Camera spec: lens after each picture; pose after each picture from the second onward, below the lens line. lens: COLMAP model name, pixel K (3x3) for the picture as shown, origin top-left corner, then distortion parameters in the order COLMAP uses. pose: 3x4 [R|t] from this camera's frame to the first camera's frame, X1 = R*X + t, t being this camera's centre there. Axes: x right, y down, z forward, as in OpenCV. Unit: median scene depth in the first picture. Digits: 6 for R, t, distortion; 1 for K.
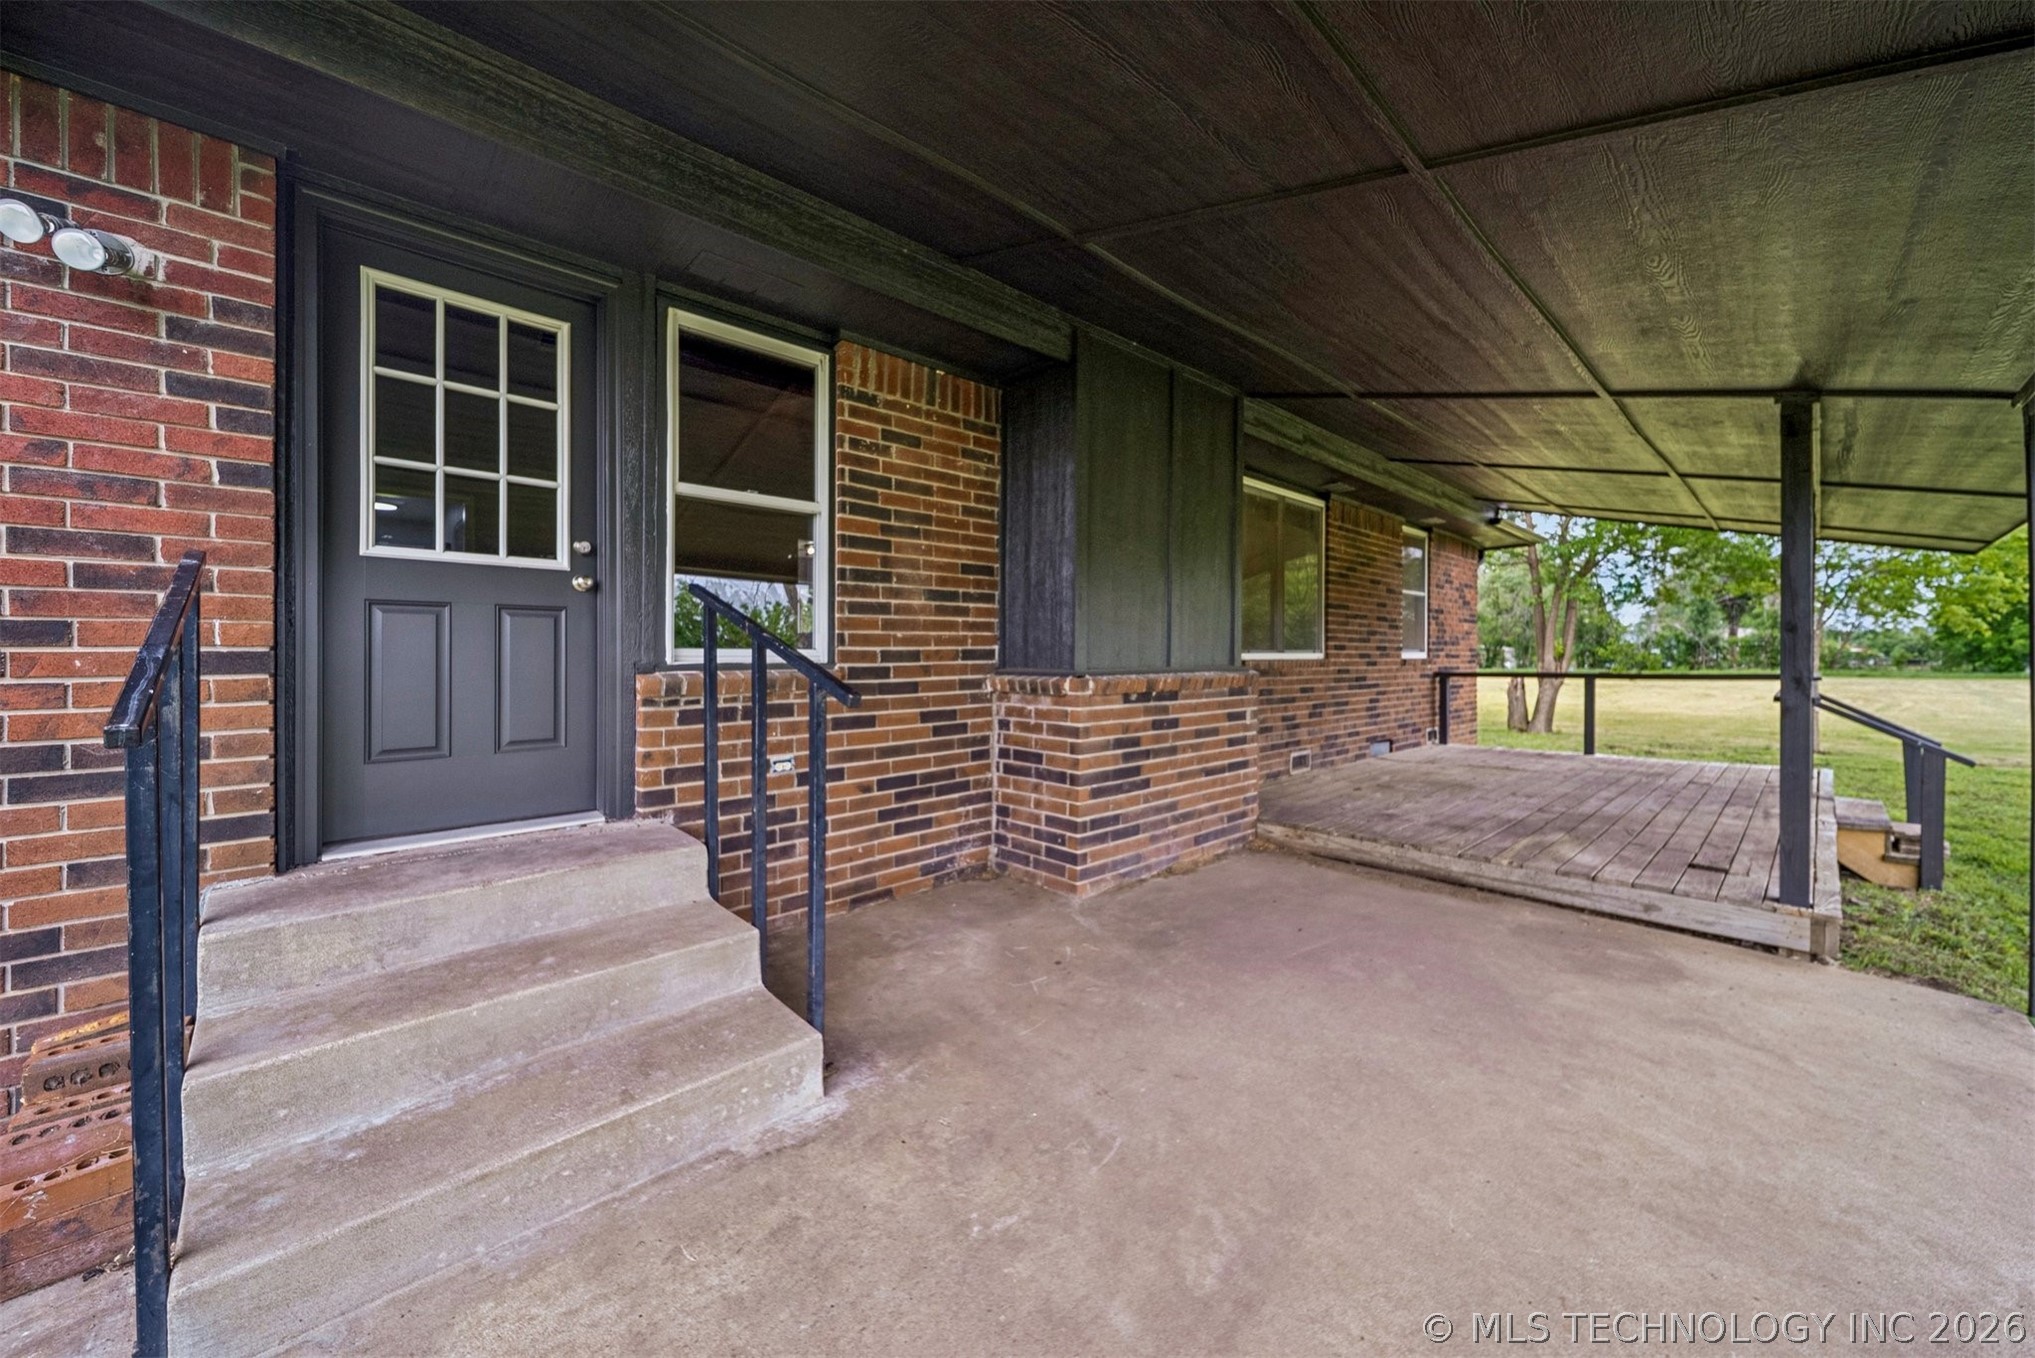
lens RADIAL K [[740.1, 0, 1019.3], [0, 740.1, 653.8], [0, 0, 1]] dist [0.006940, 0.000002]
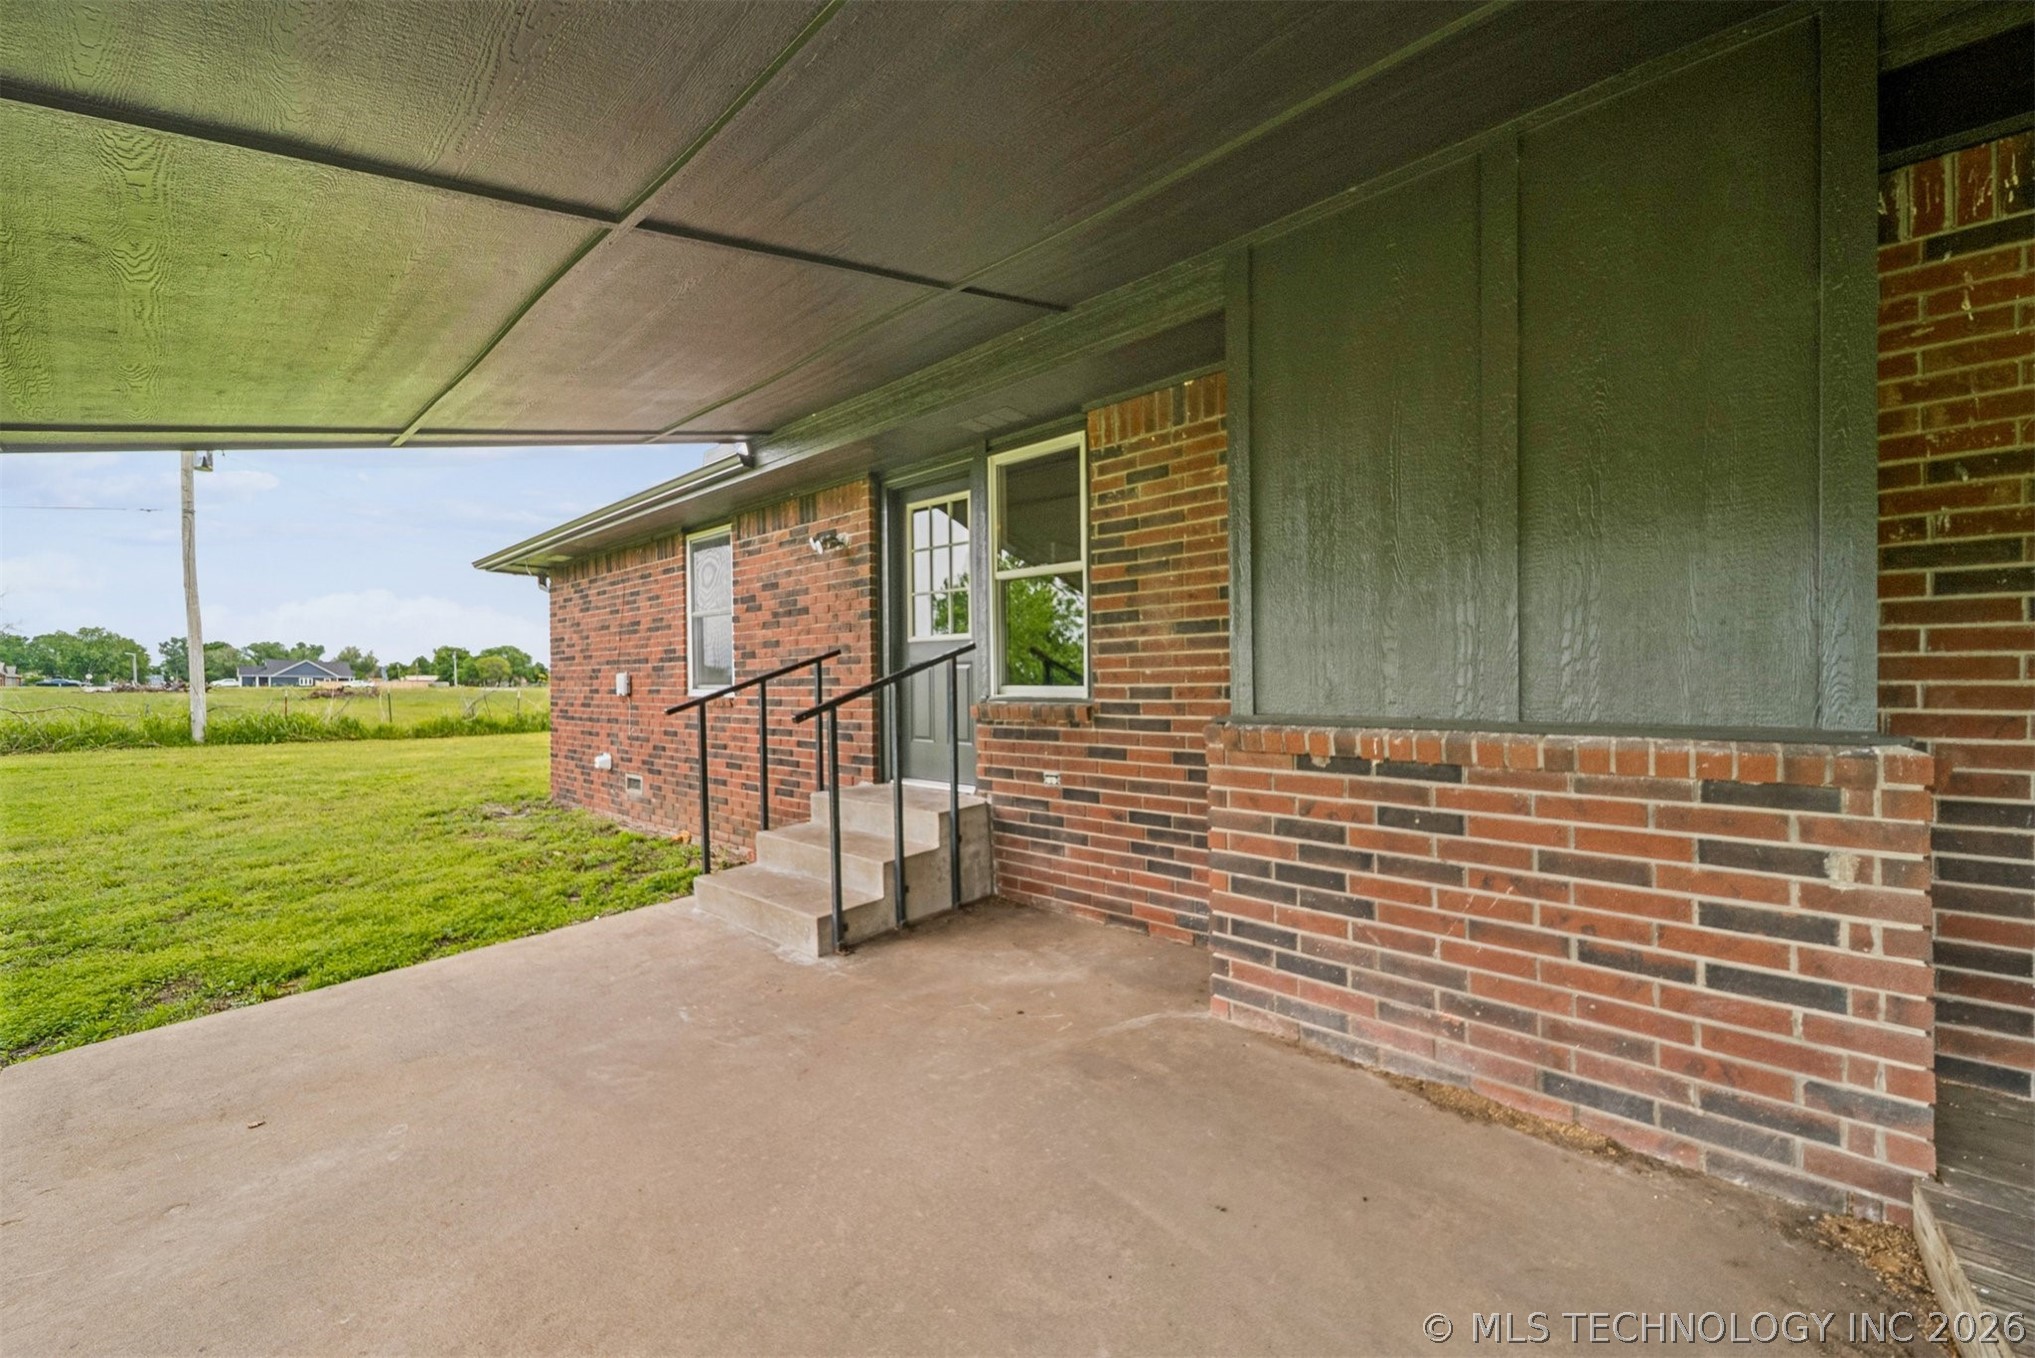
lens RADIAL K [[740.1, 0, 1013.9], [0, 740.1, 688.3], [0, 0, 1]] dist [0.006940, 0.000002]
pose [[0.107386, 0.007286, -0.994191, 0.818391], [-0.000538, 0.999973, 0.007270, -0.010457], [0.994217, -0.000246, 0.107387, 0.719307]]
